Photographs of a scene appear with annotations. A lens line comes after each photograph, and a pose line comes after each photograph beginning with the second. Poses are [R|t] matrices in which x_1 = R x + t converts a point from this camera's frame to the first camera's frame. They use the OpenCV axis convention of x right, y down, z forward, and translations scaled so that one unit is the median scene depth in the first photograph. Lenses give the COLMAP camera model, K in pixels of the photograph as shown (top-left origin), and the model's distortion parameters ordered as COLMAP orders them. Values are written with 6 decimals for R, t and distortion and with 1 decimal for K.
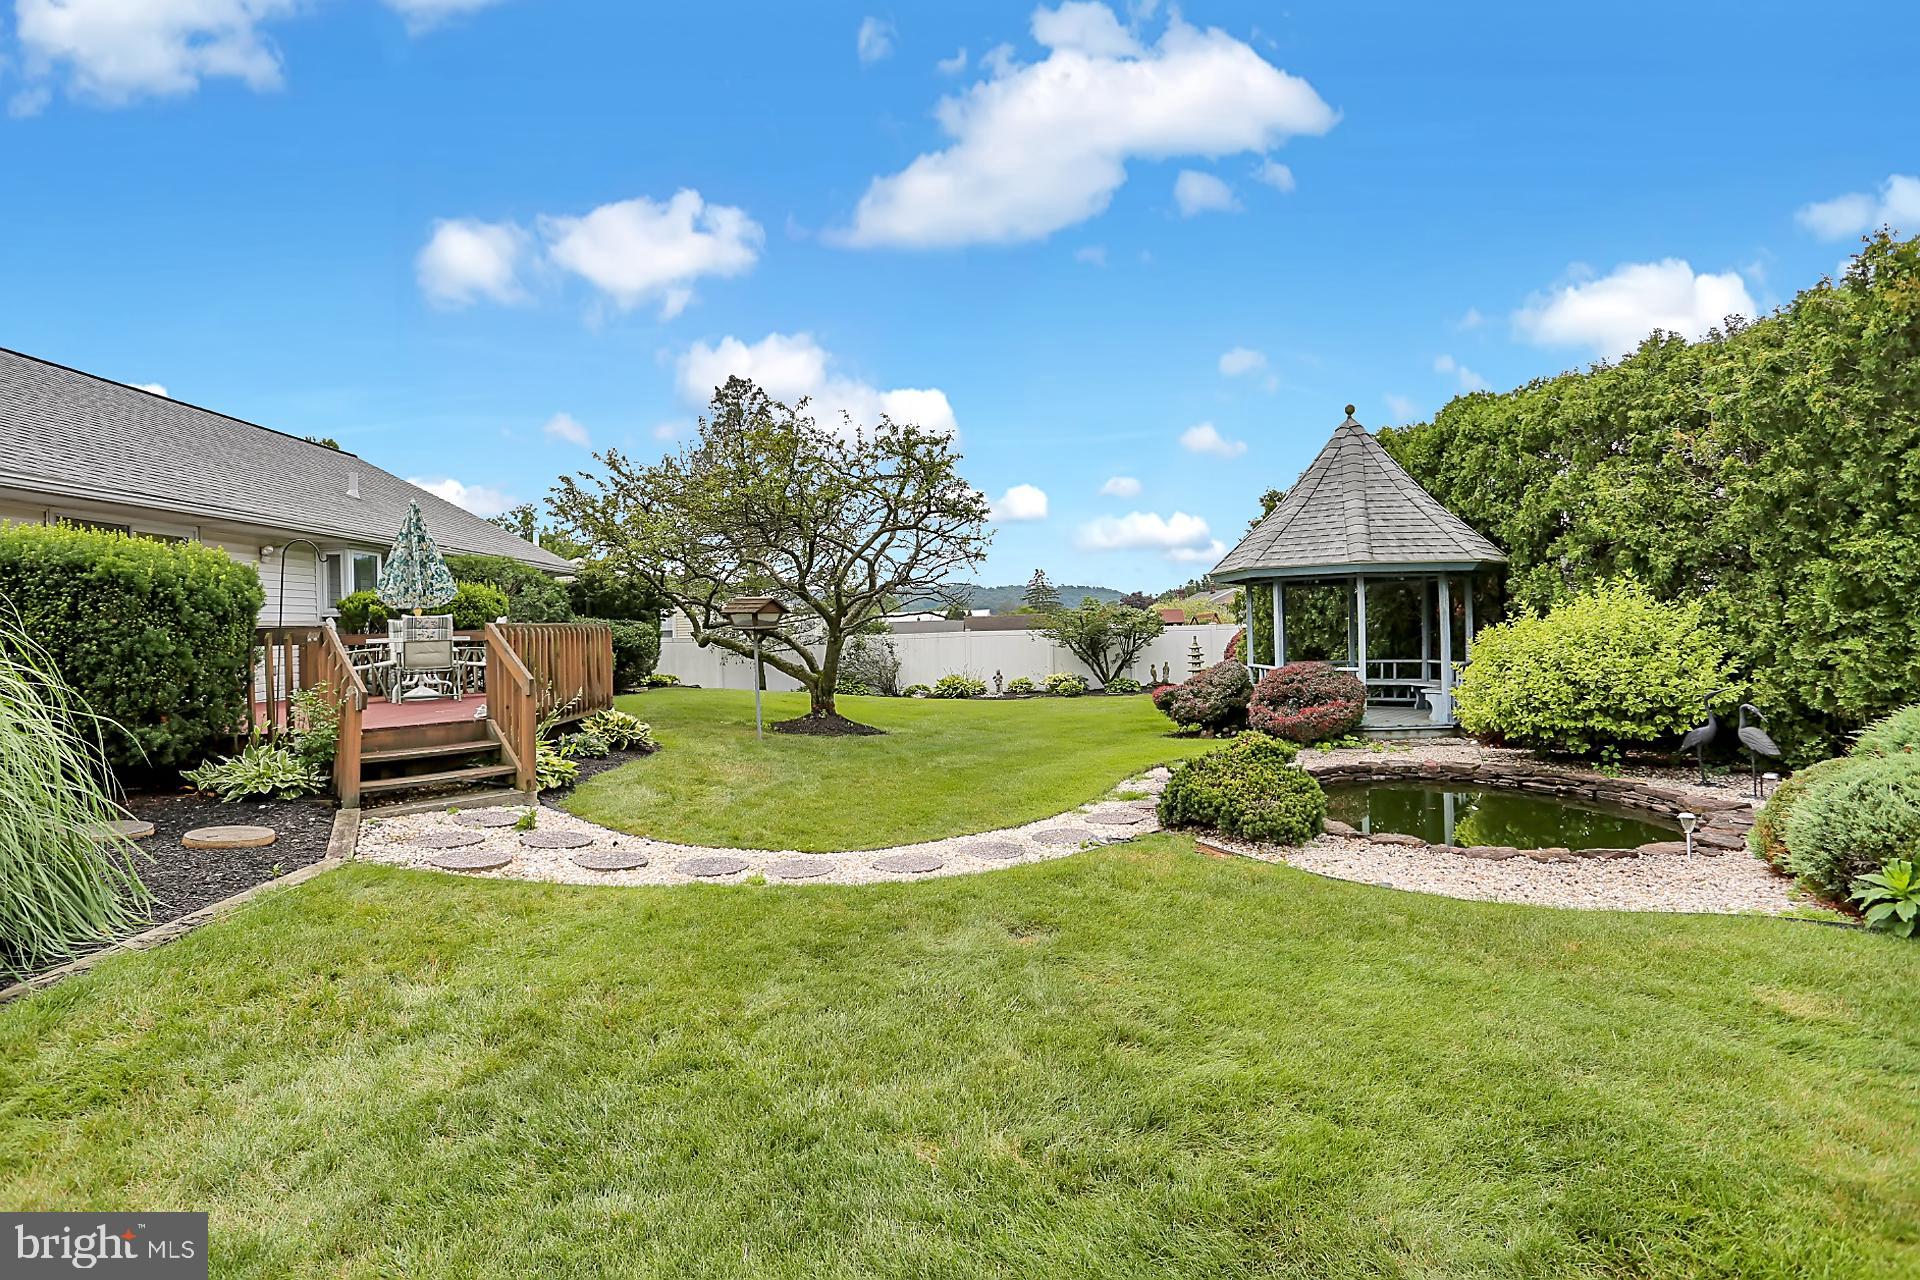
lens RADIAL K [[940.5, 0, 960.0], [0, 940.5, 640.0], [0, 0, 1]] dist [-0.075687, 0.034604]
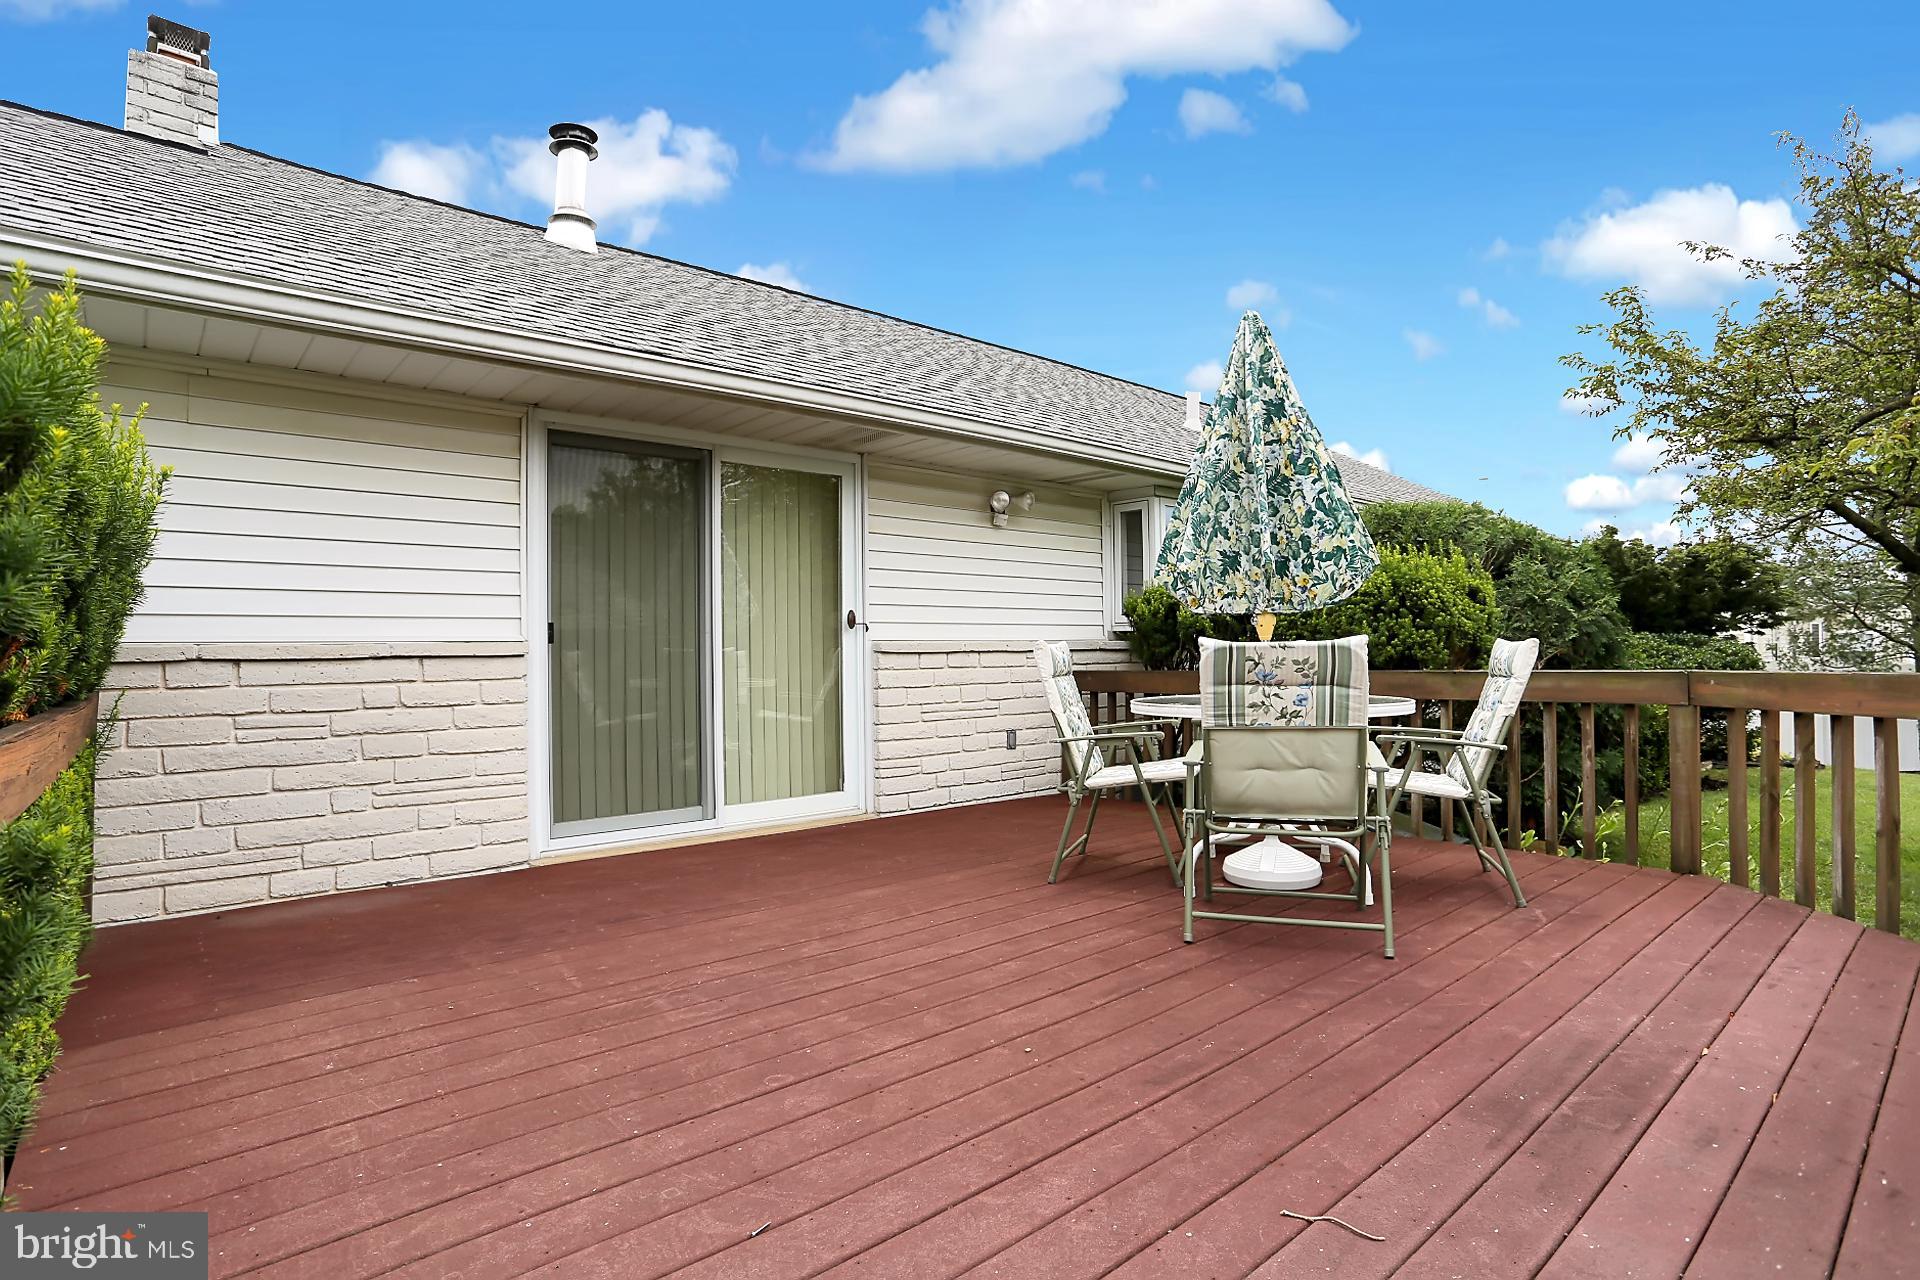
lens RADIAL K [[940.5, 0, 960.0], [0, 940.5, 640.0], [0, 0, 1]] dist [-0.075687, 0.034604]
pose [[0.623838, 0.010845, -0.781479, -0.174167], [-0.013819, 0.999900, 0.002845, -0.010984], [0.781432, 0.009025, 0.623926, 0.311354]]
